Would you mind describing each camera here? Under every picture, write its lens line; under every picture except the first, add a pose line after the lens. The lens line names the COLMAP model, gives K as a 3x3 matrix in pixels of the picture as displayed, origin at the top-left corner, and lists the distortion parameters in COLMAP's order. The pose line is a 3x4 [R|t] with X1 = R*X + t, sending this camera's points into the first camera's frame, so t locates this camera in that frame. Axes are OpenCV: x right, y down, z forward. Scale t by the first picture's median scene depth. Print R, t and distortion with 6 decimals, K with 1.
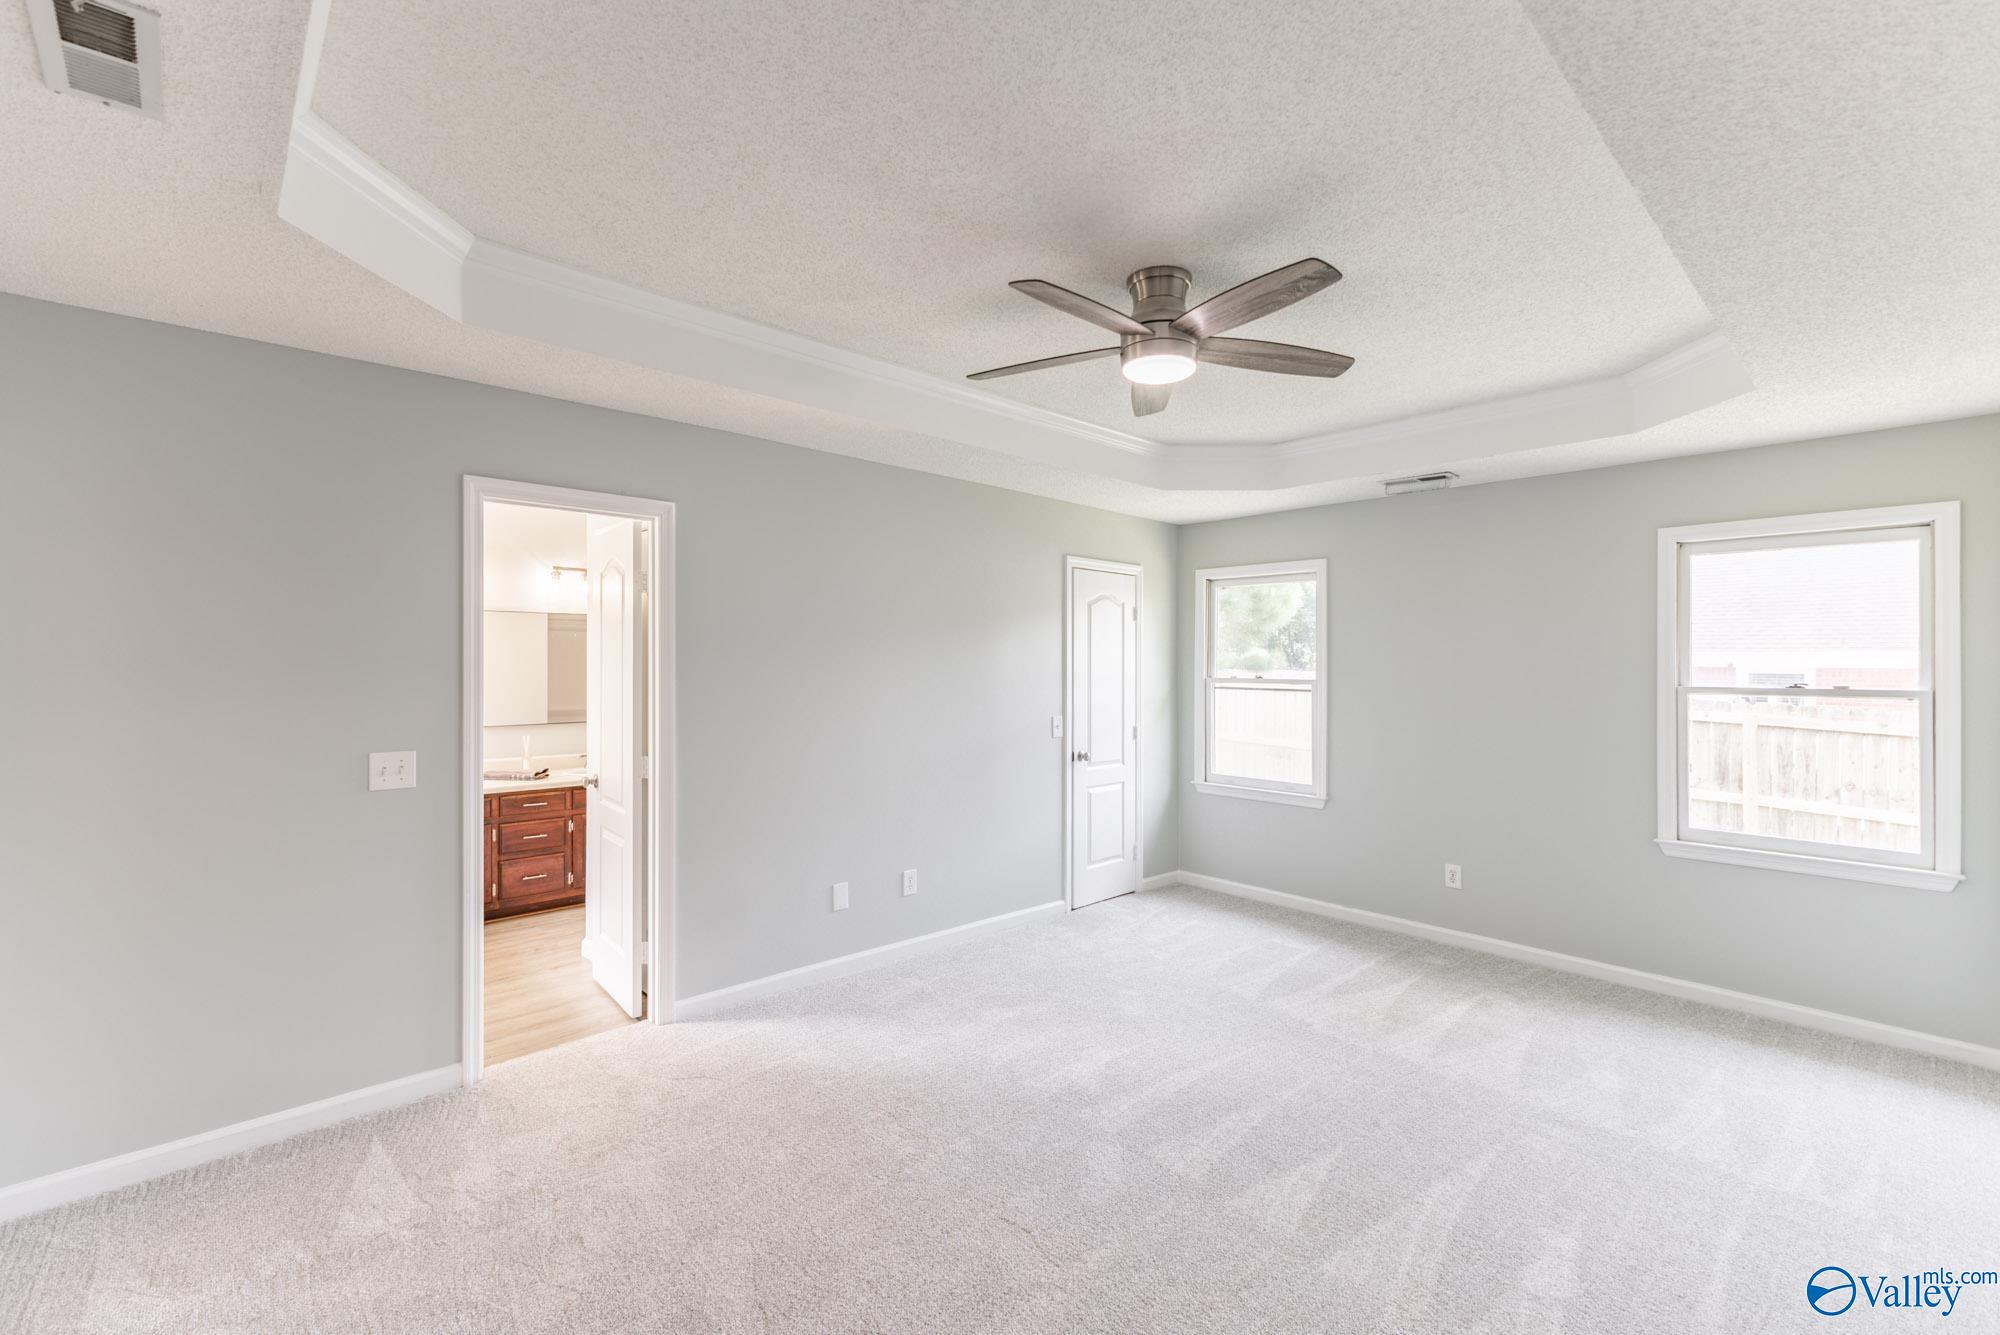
lens RADIAL K [[875.4, 0, 1007.0], [0, 875.4, 659.6], [0, 0, 1]] dist [0.000507, -0.000293]
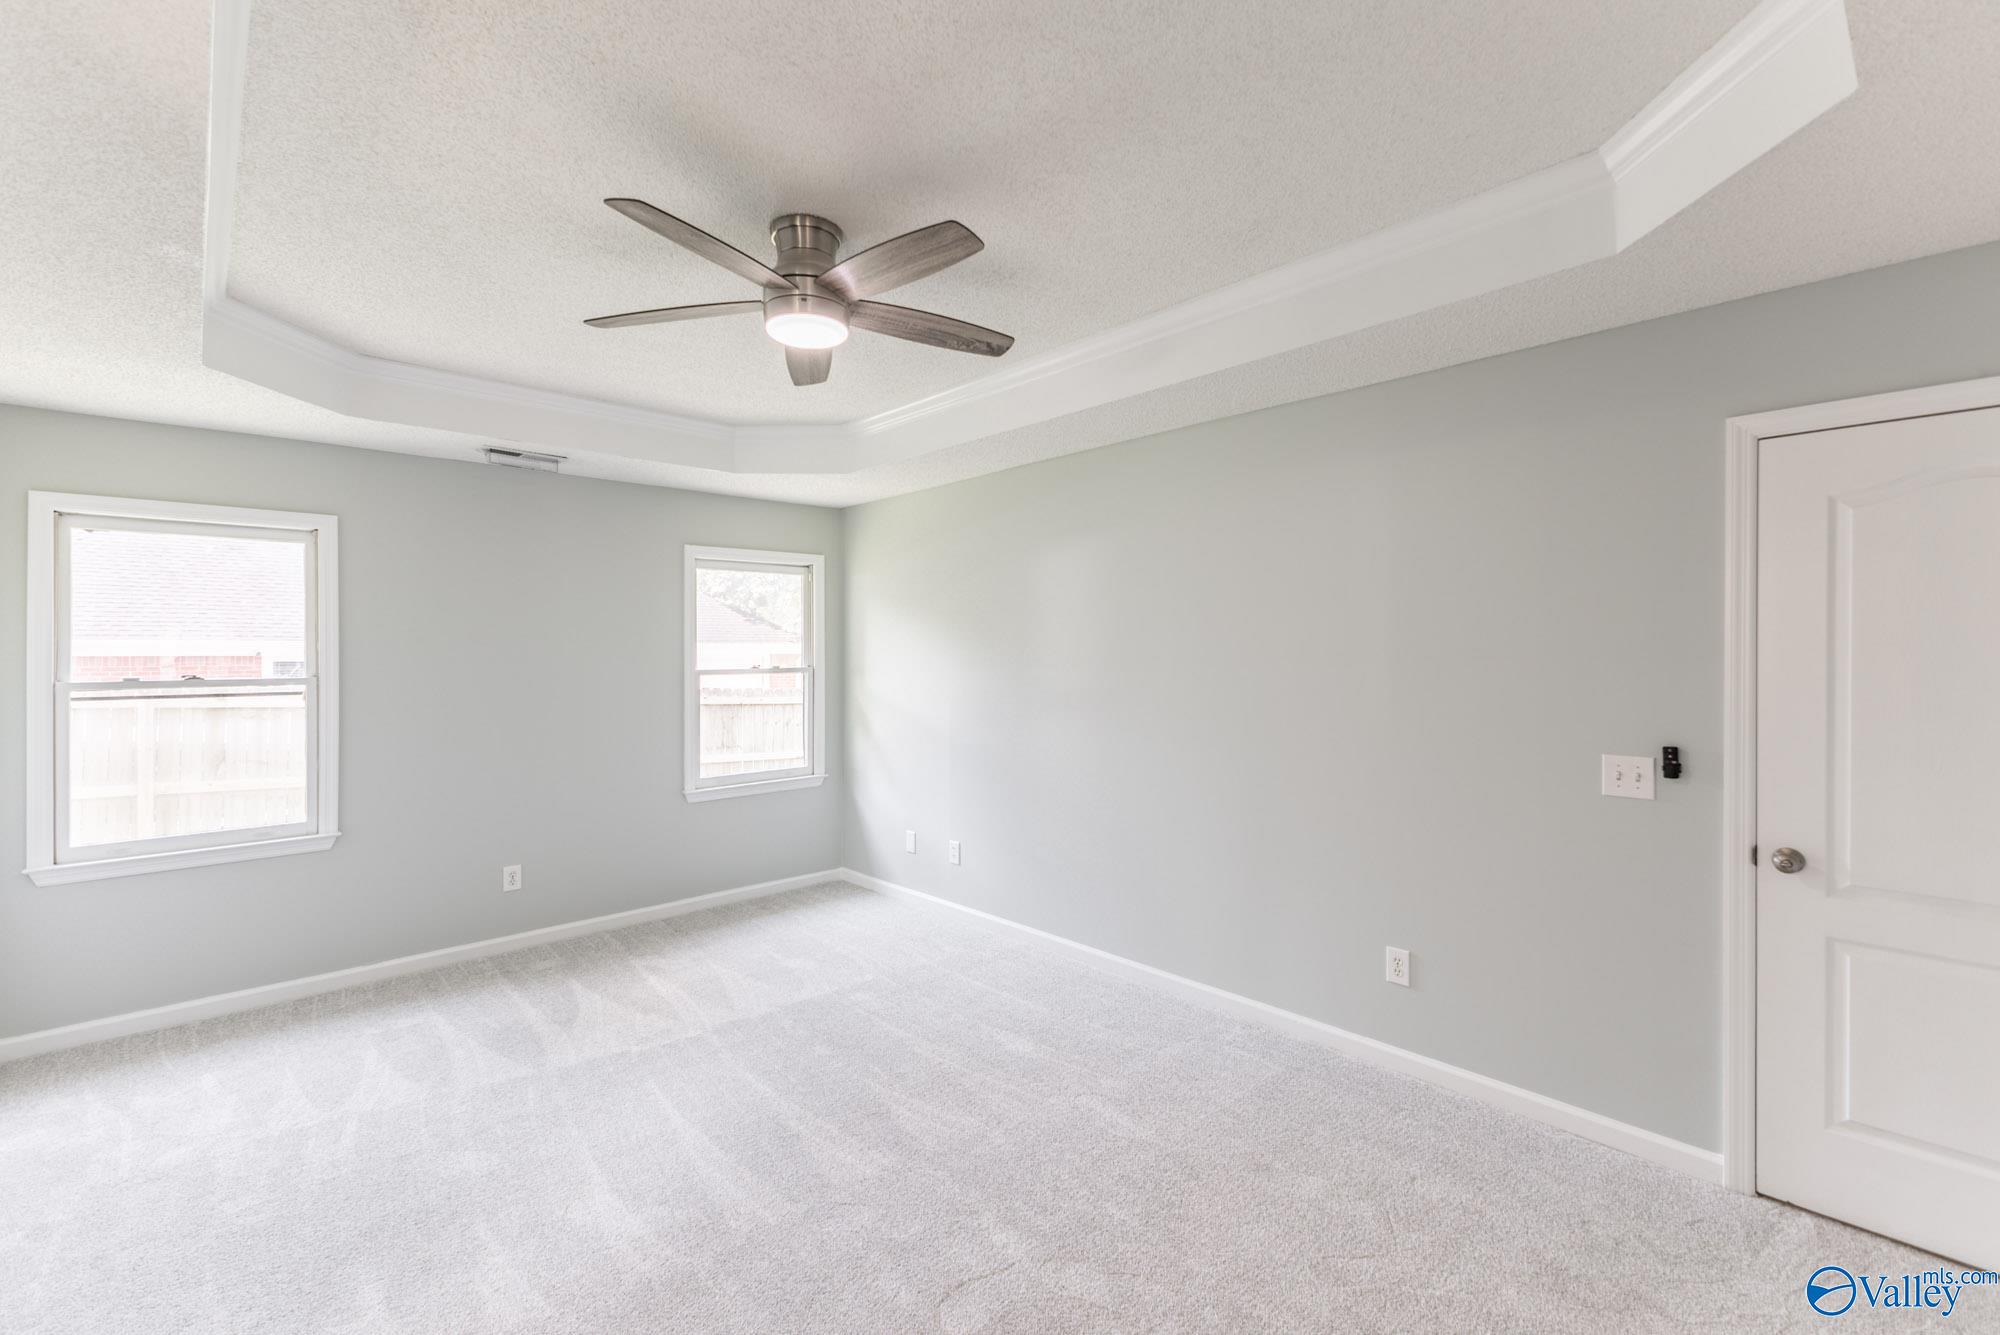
lens RADIAL K [[862.5, 0, 996.7], [0, 862.5, 643.3], [0, 0, 1]] dist [0.024493, -0.000318]
pose [[-0.004280, 0.005923, 0.999973, -0.465437], [0.002212, 0.999980, -0.005914, 0.000571], [-0.999988, 0.002186, -0.004293, 0.516123]]
